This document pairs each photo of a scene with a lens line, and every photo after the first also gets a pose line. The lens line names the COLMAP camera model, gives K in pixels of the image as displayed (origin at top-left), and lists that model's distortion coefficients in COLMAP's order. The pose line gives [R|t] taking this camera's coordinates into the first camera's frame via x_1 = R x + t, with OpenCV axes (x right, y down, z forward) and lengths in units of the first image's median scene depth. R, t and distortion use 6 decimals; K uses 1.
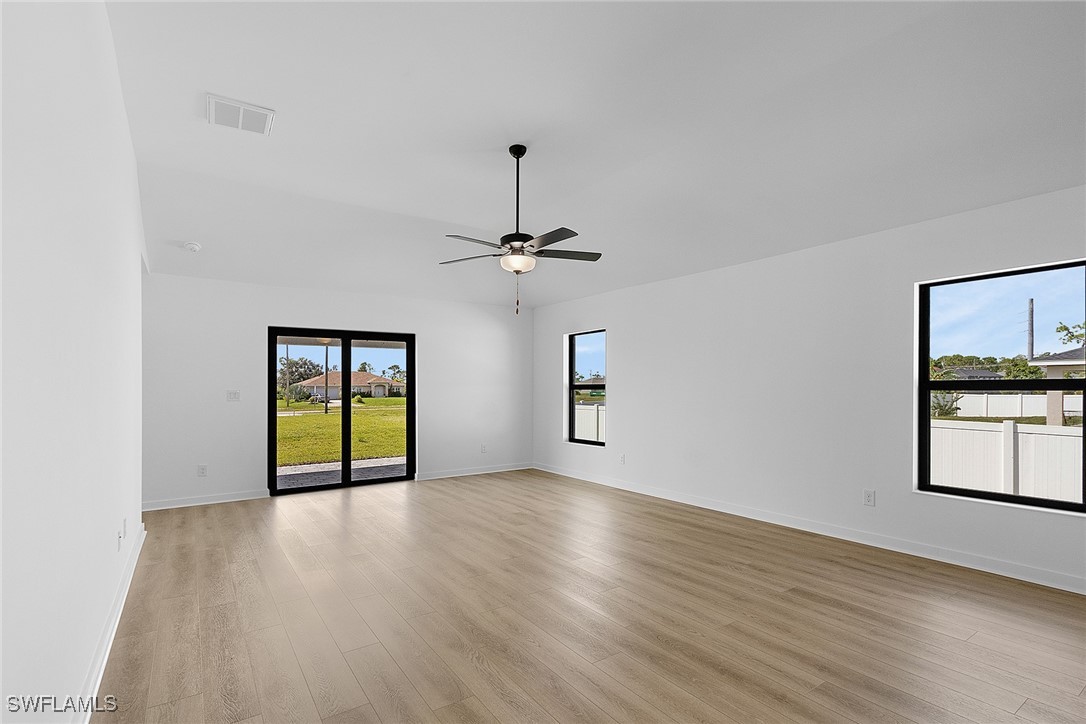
lens RADIAL K [[513.6, 0, 526.9], [0, 513.6, 390.3], [0, 0, 1]] dist [0.001930, -0.000062]
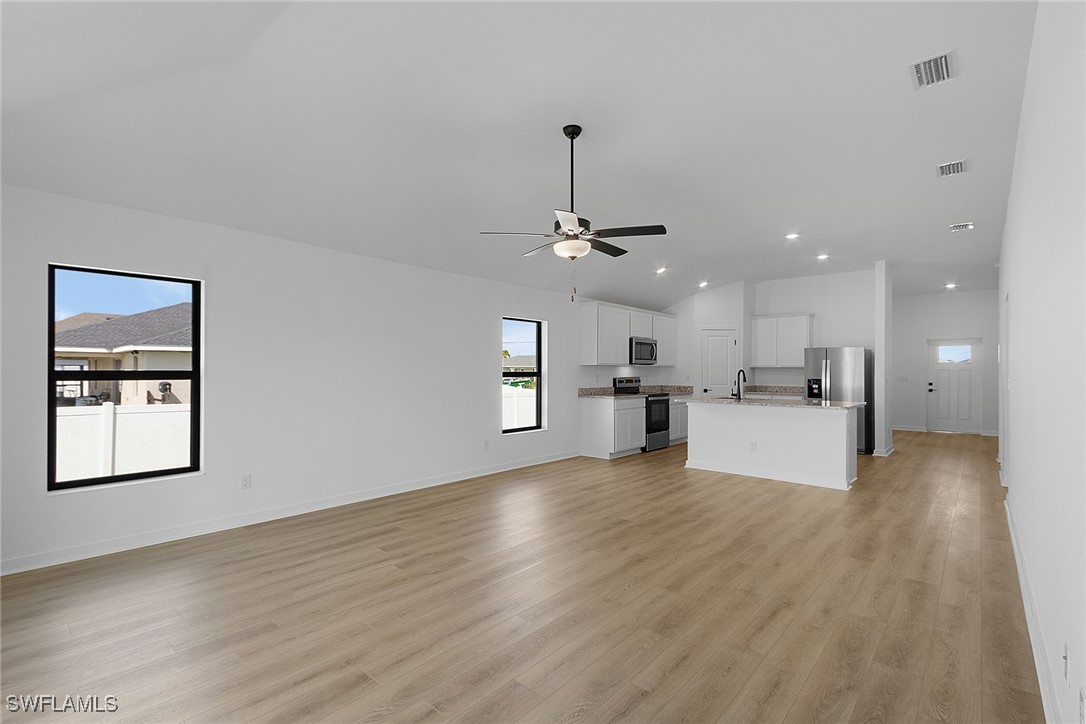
lens RADIAL K [[508.8, 0, 530.2], [0, 508.8, 361.6], [0, 0, 1]] dist [0.028943, -0.000273]
pose [[-0.258976, 0.023443, 0.965599, -0.551616], [0.002788, 0.999719, -0.023524, -0.006213], [-0.965880, -0.003400, -0.258968, 0.793557]]
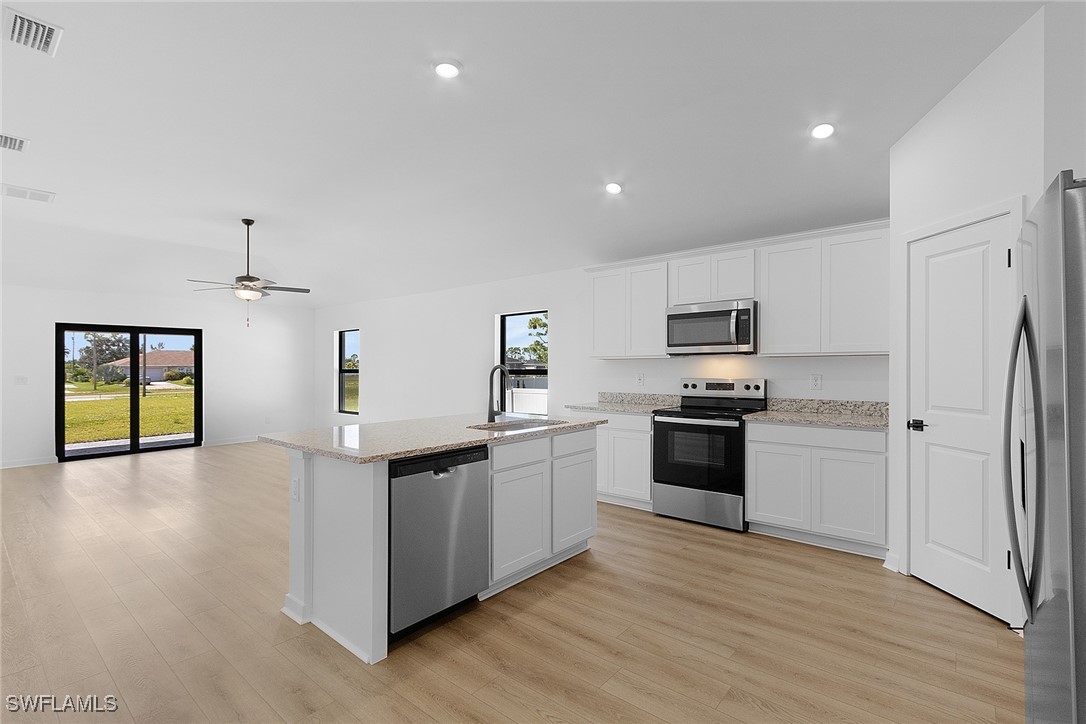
lens RADIAL K [[506.0, 0, 523.5], [0, 506.0, 368.4], [0, 0, 1]] dist [0.019042, -0.000284]
pose [[0.966854, -0.001240, 0.255328, 0.233827], [0.002097, 0.999993, -0.003085, -0.009059], [-0.255323, 0.003518, 0.966849, -0.421395]]
